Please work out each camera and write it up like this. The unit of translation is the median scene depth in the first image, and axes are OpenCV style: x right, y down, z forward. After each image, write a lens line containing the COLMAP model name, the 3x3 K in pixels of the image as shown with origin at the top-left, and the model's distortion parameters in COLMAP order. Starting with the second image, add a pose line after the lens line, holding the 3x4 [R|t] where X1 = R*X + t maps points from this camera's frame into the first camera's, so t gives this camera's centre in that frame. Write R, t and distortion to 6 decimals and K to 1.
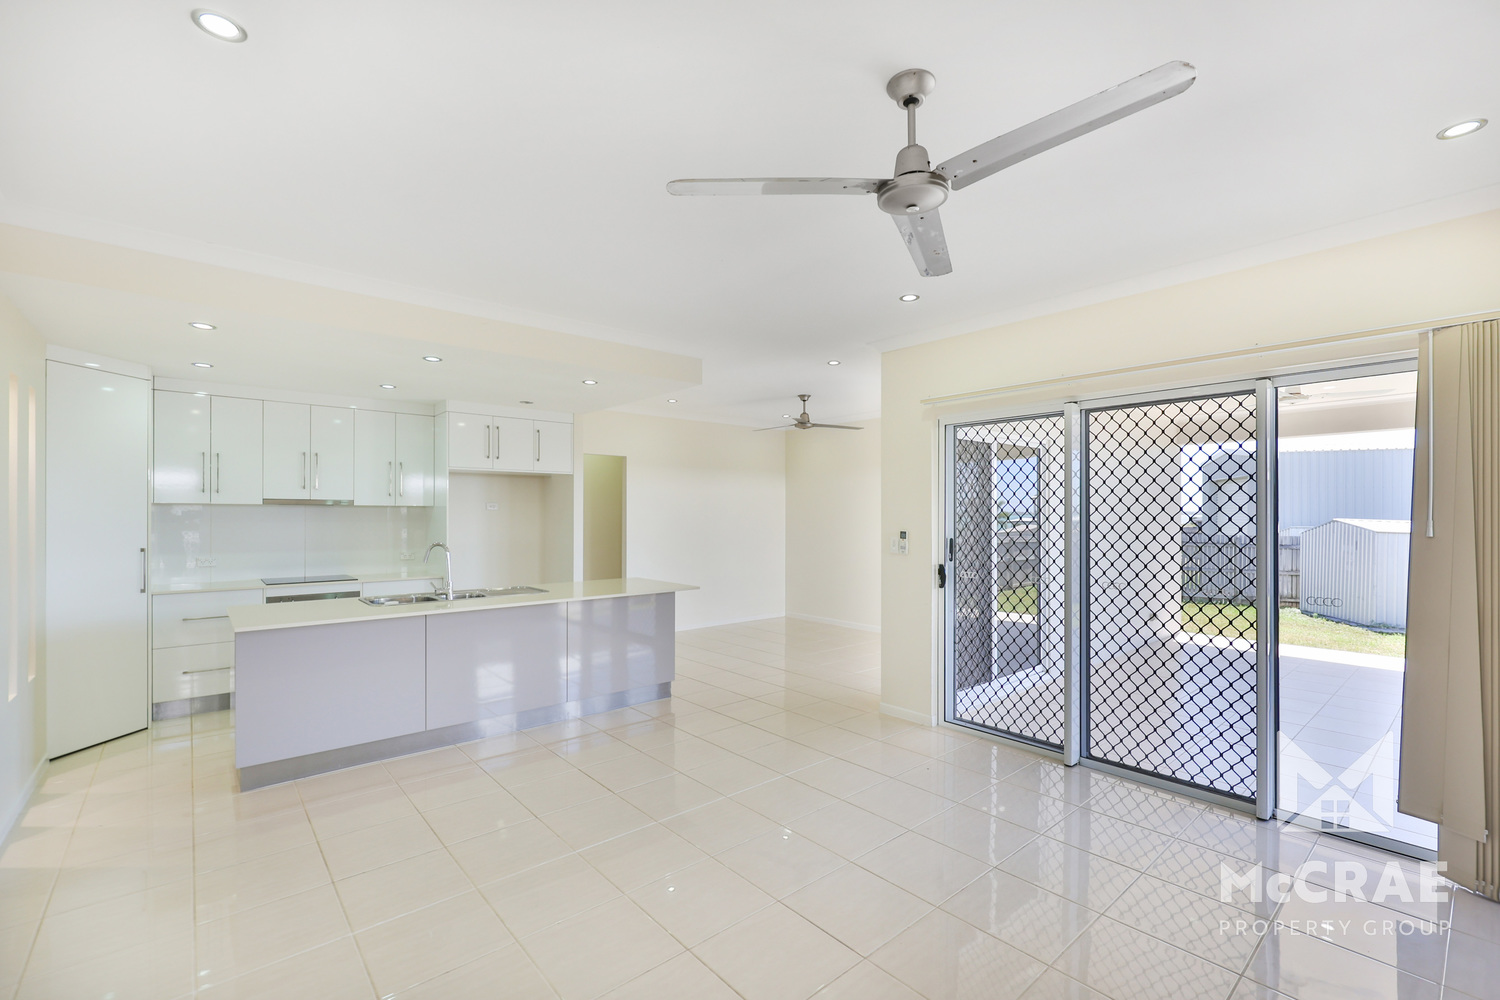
lens RADIAL K [[652.6, 0, 752.1], [0, 652.6, 513.6], [0, 0, 1]] dist [-0.000955, -0.000138]
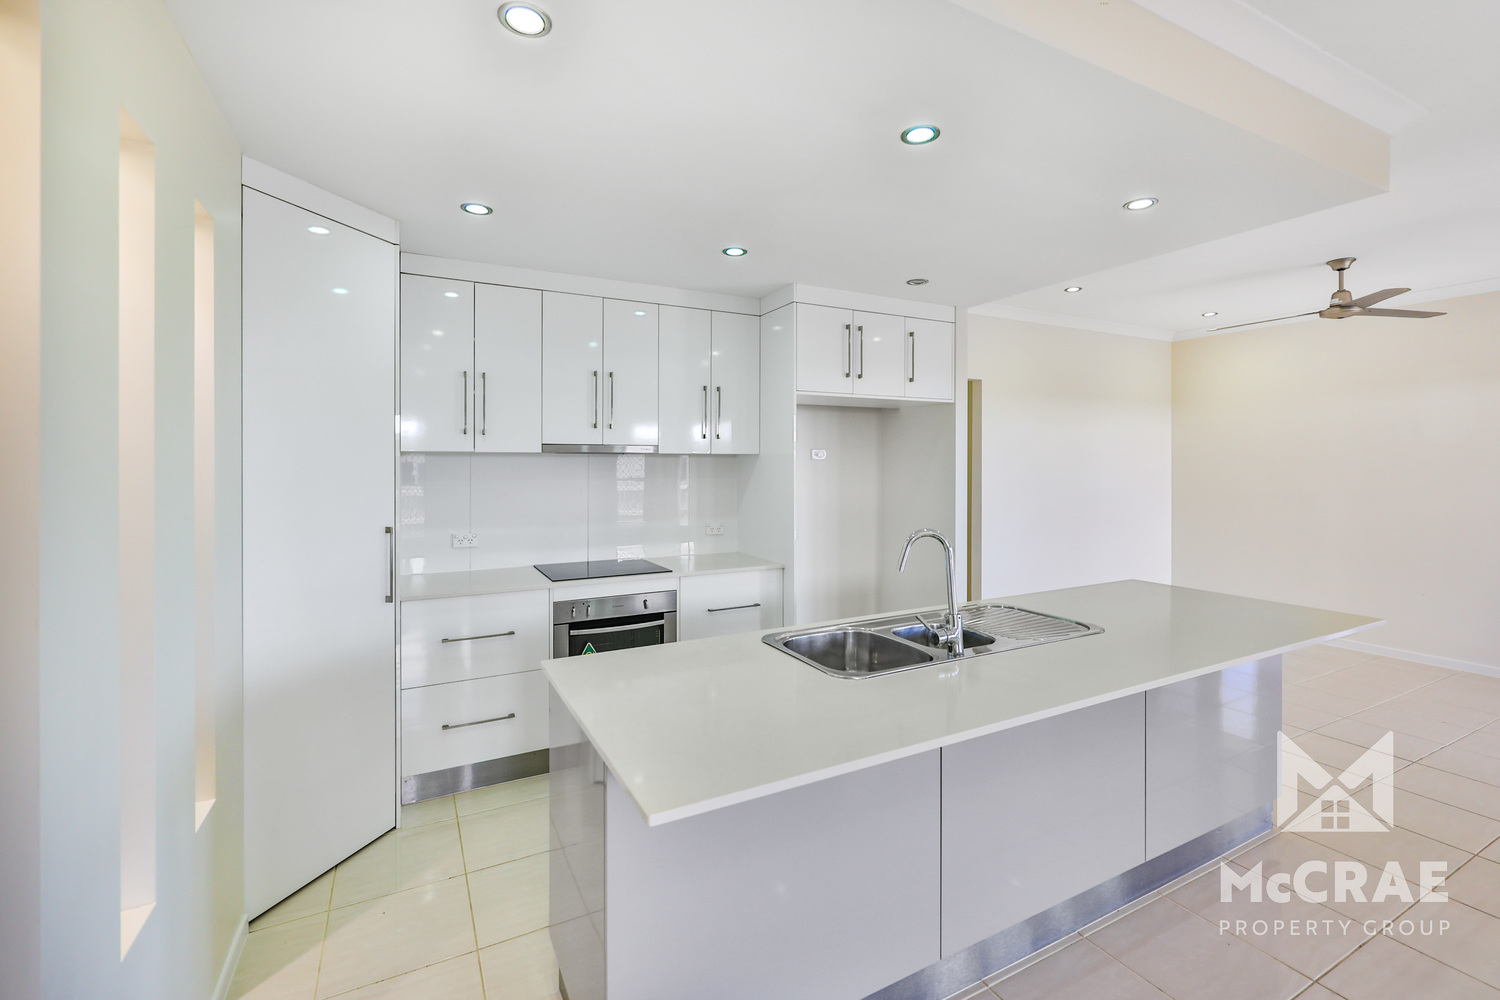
lens RADIAL K [[646.2, 0, 746.5], [0, 646.2, 460.7], [0, 0, 1]] dist [0.002469, -0.000022]
pose [[0.976111, -0.002406, -0.217259, -0.415737], [0.002957, 0.999993, 0.002209, -0.007074], [0.217252, -0.002799, 0.976112, 0.422401]]
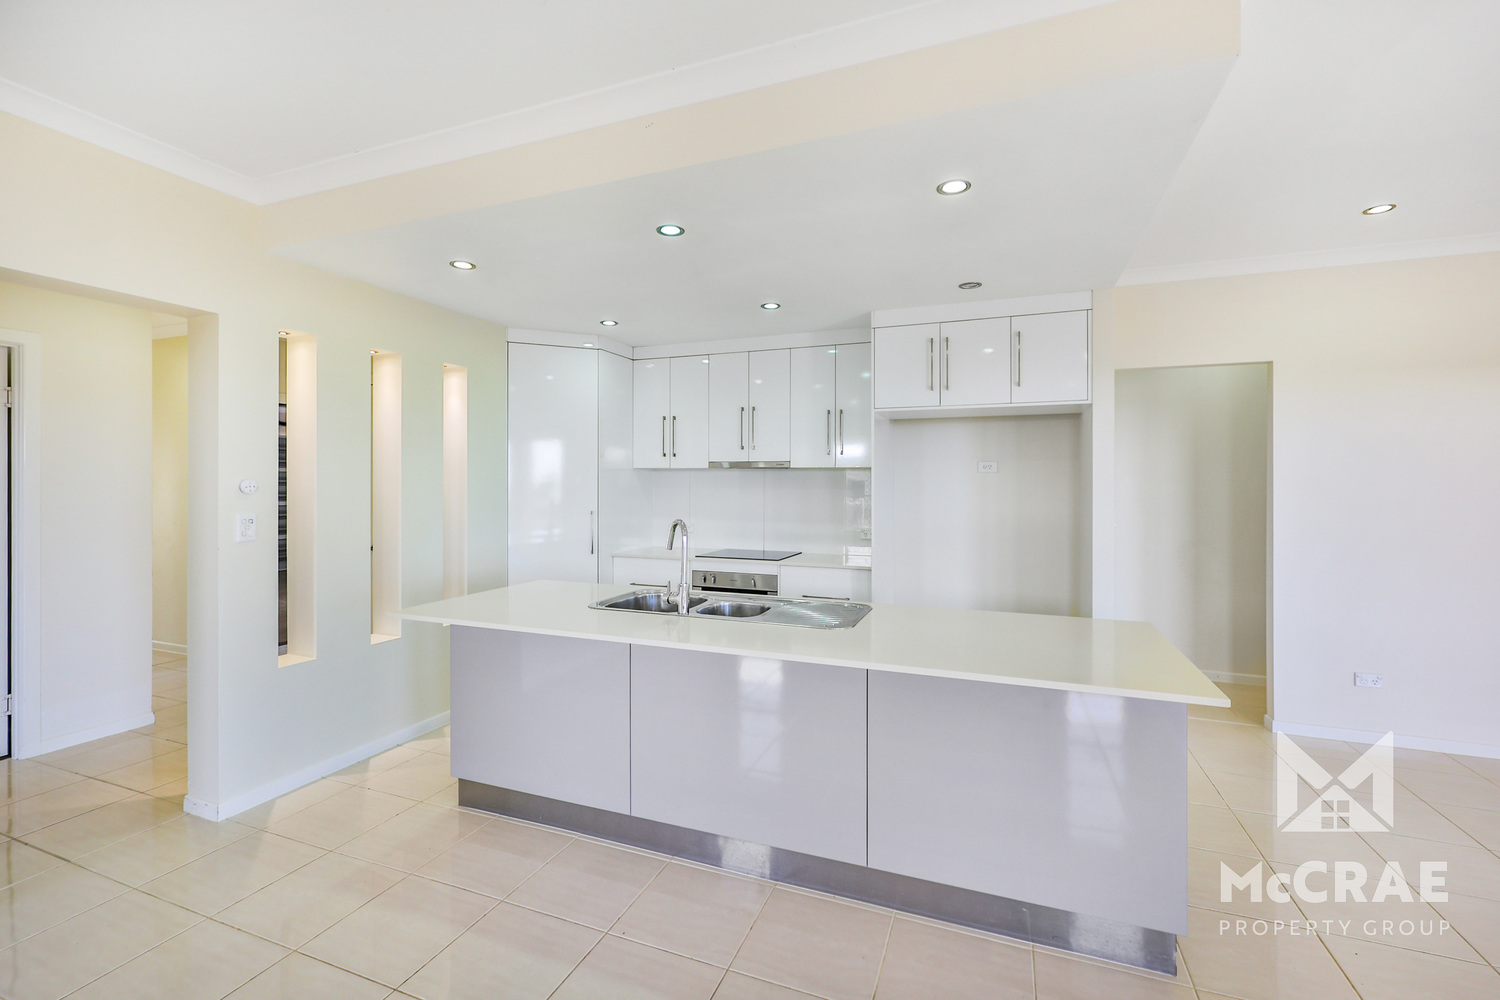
lens RADIAL K [[658.8, 0, 746.9], [0, 658.8, 485.4], [0, 0, 1]] dist [0.000394, -0.000353]
pose [[0.472326, 0.004053, -0.881414, 0.092911], [0.001819, 0.999983, 0.005573, 0.004982], [0.881422, -0.004236, 0.472311, 0.610283]]
